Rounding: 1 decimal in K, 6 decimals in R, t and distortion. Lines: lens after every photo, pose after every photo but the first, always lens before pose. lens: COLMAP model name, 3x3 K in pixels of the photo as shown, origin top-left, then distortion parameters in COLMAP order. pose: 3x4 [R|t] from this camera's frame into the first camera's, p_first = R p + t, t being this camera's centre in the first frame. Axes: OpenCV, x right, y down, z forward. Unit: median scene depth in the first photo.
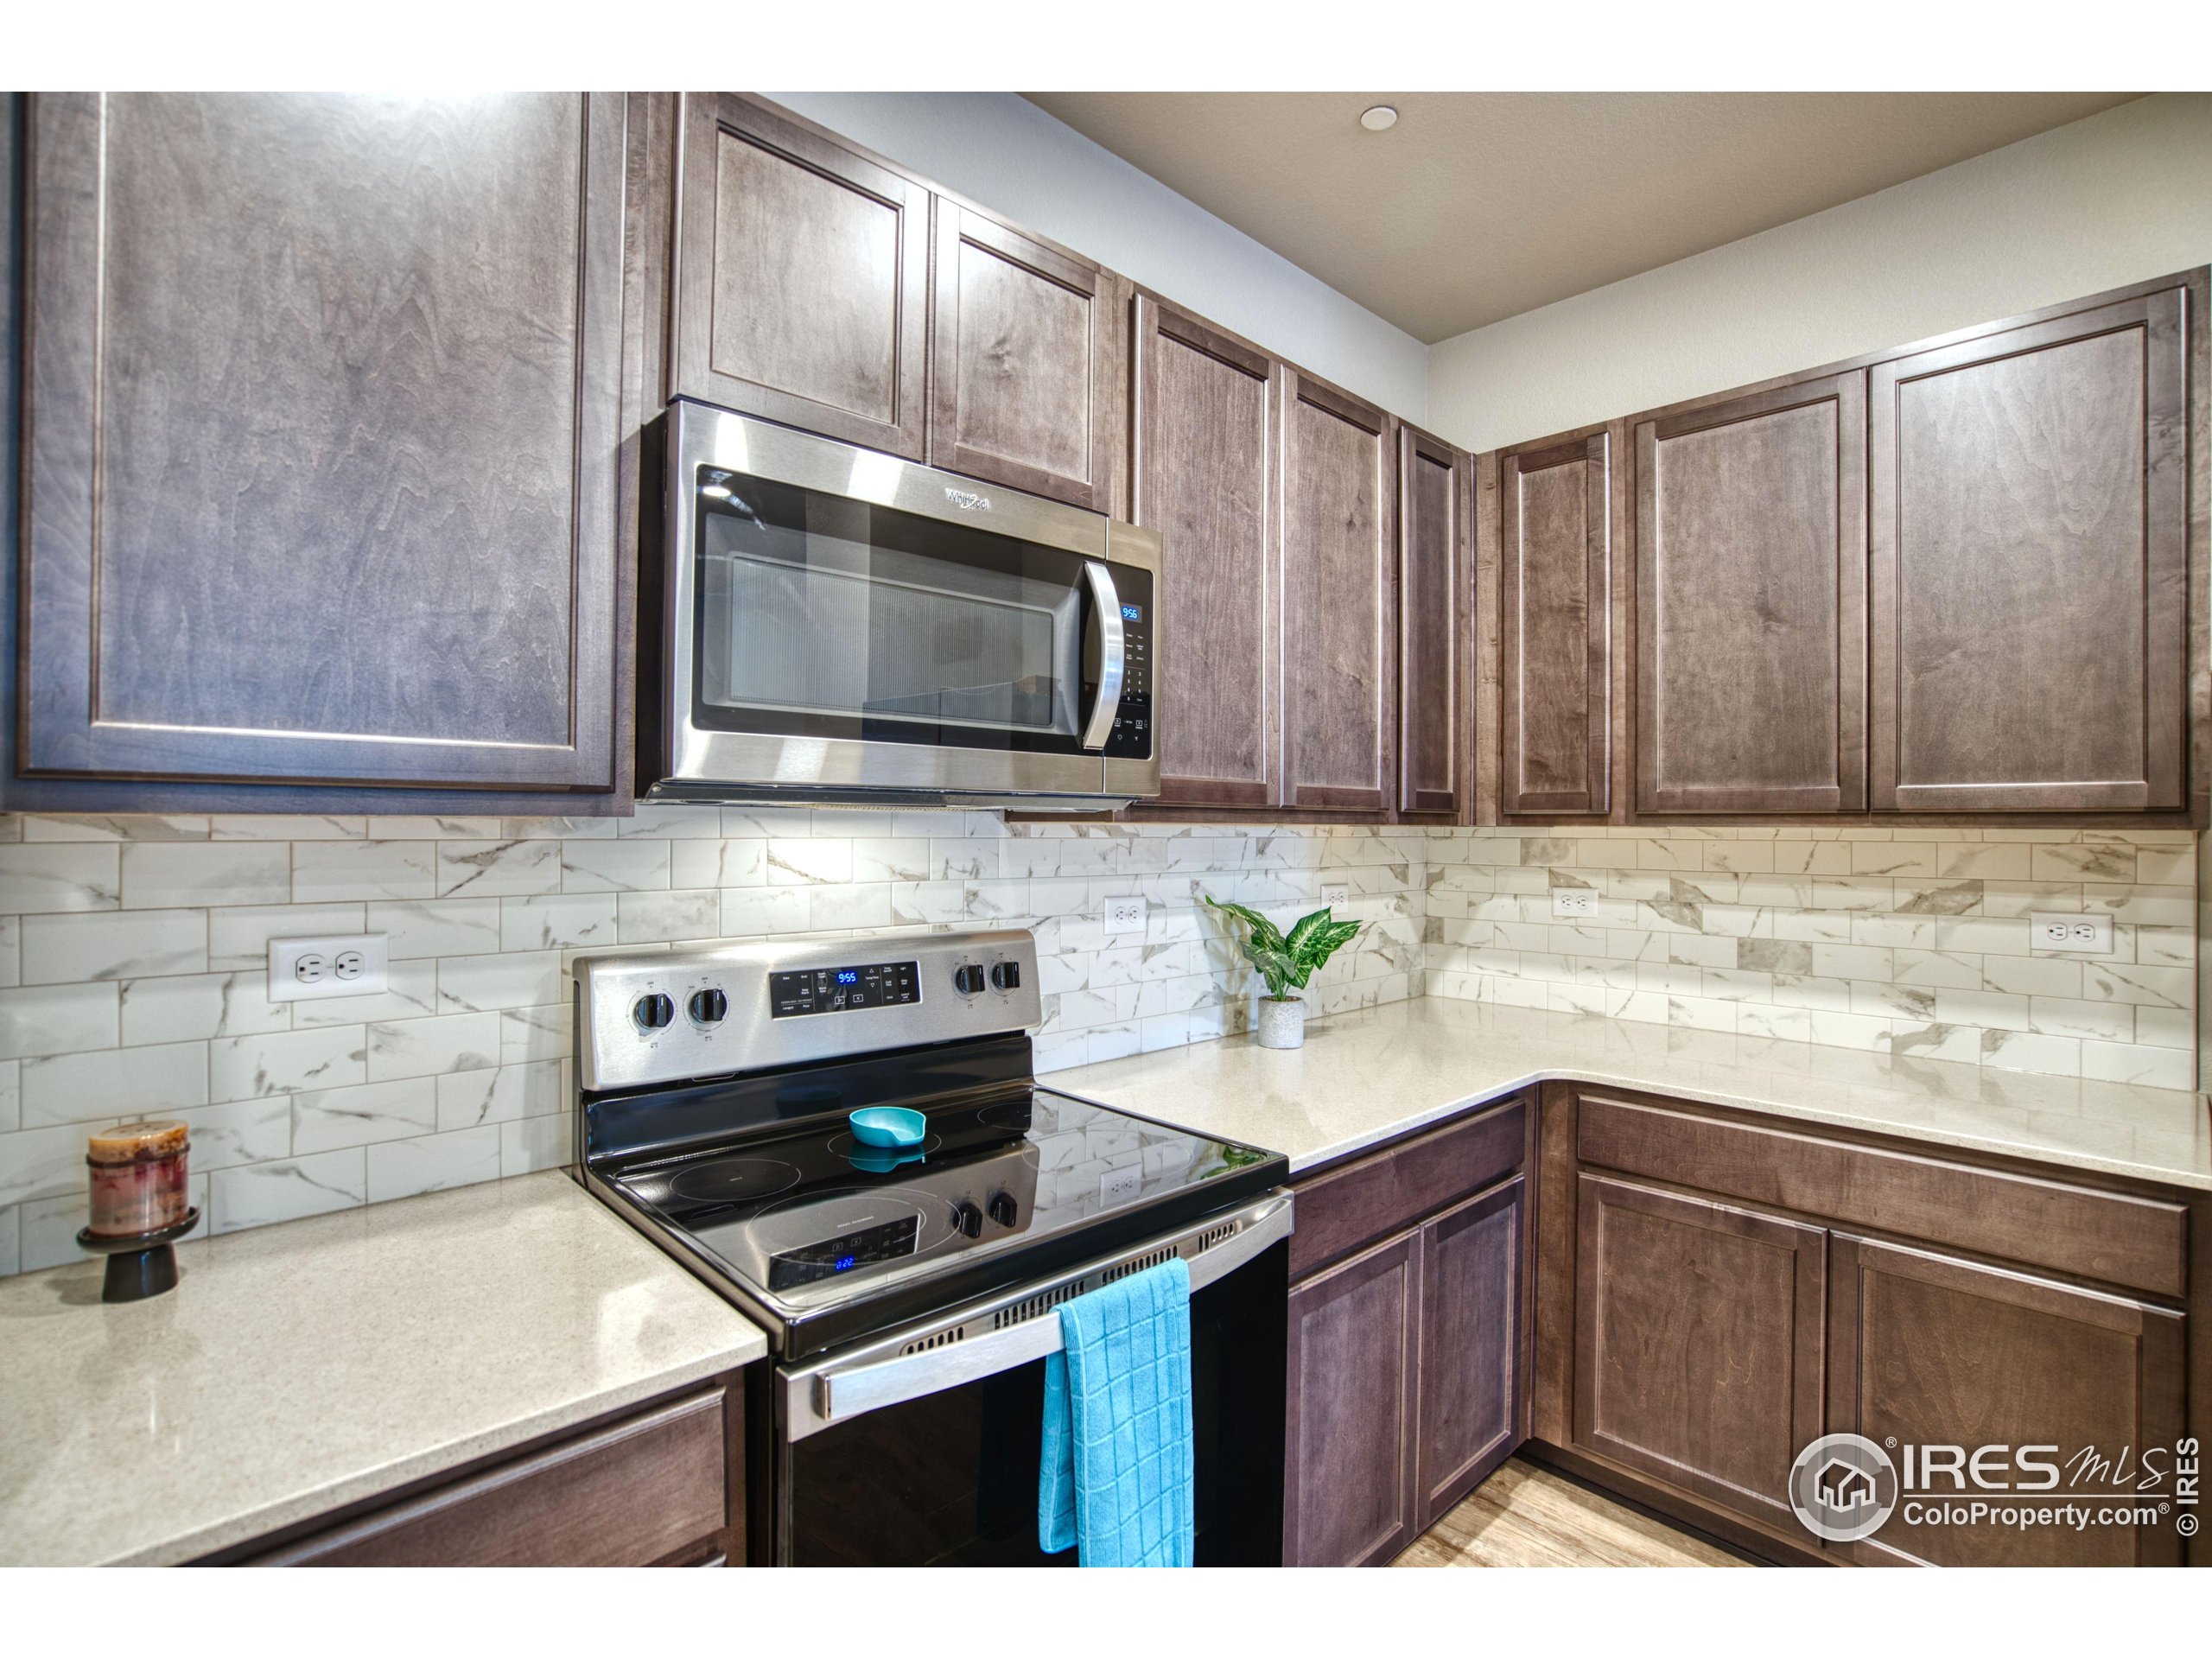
lens RADIAL K [[1034.3, 0, 1111.2], [0, 1034.3, 820.4], [0, 0, 1]] dist [-0.046089, 0.014069]
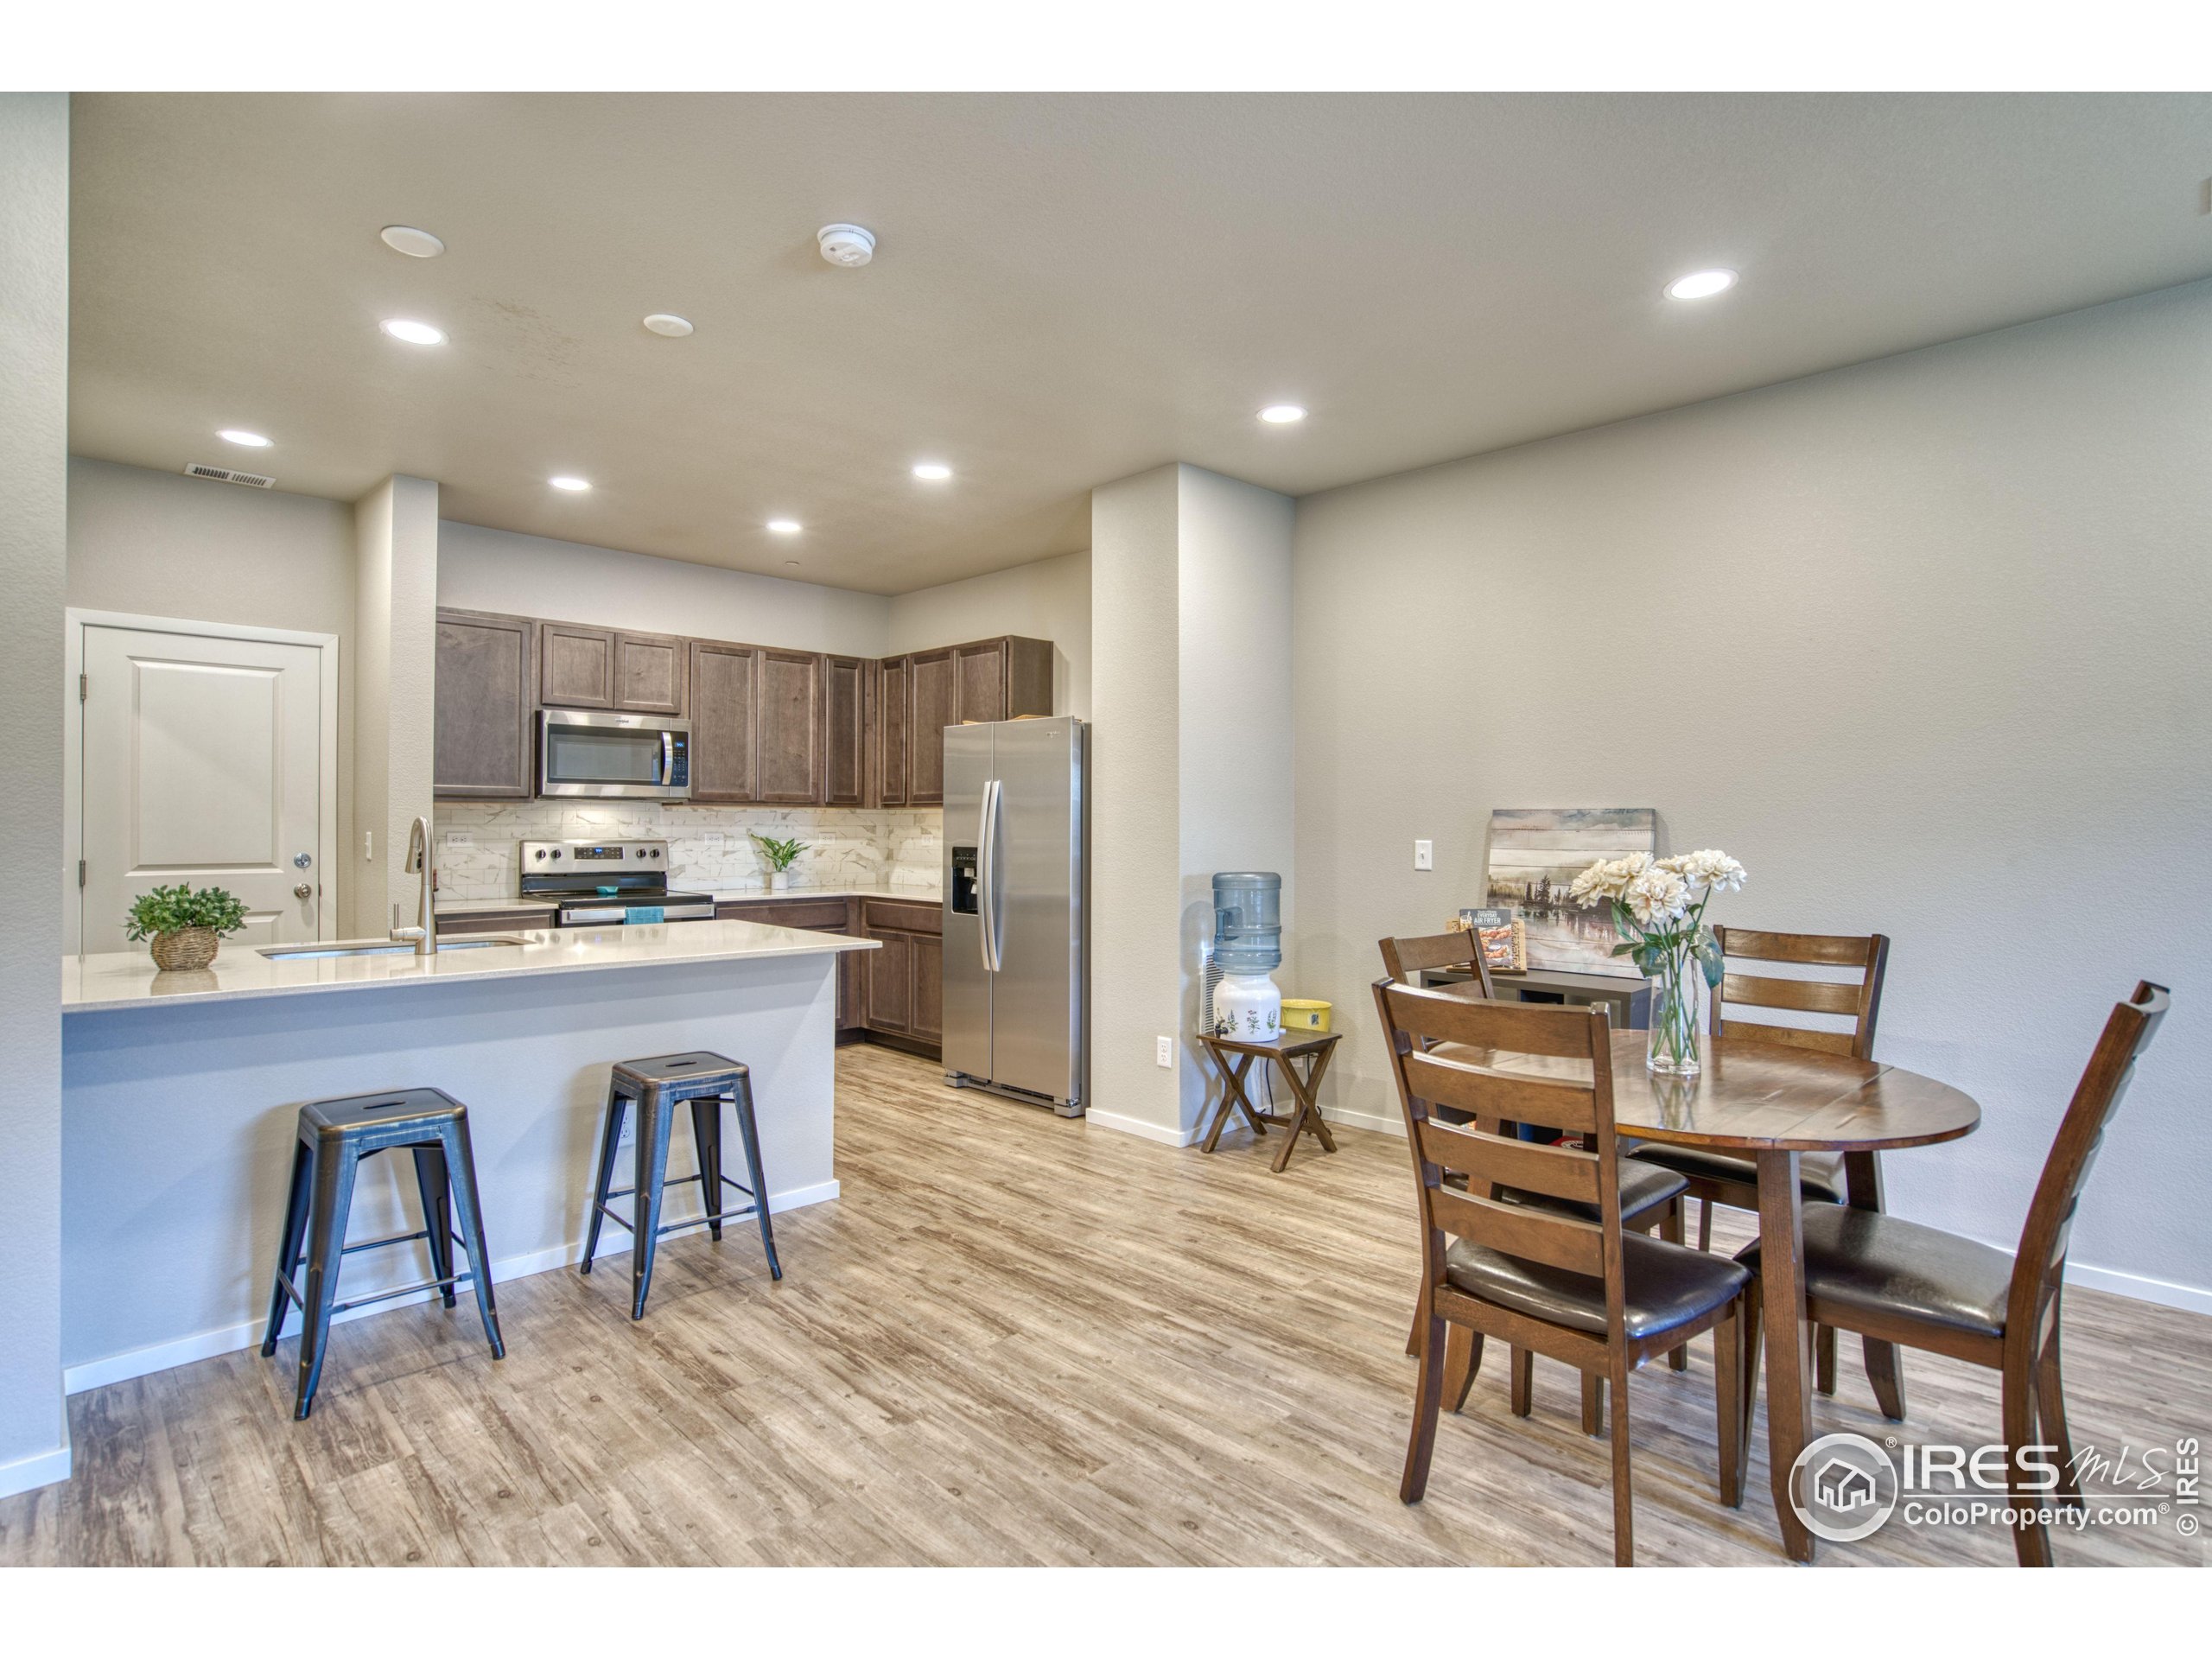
lens RADIAL K [[1221.8, 0, 1158.1], [0, 1221.8, 829.0], [0, 0, 1]] dist [-0.037809, 0.025631]
pose [[0.999924, -0.001409, 0.012257, 1.360020], [0.001317, 0.999971, 0.007500, 0.046175], [-0.012268, -0.007483, 0.999897, -2.679830]]
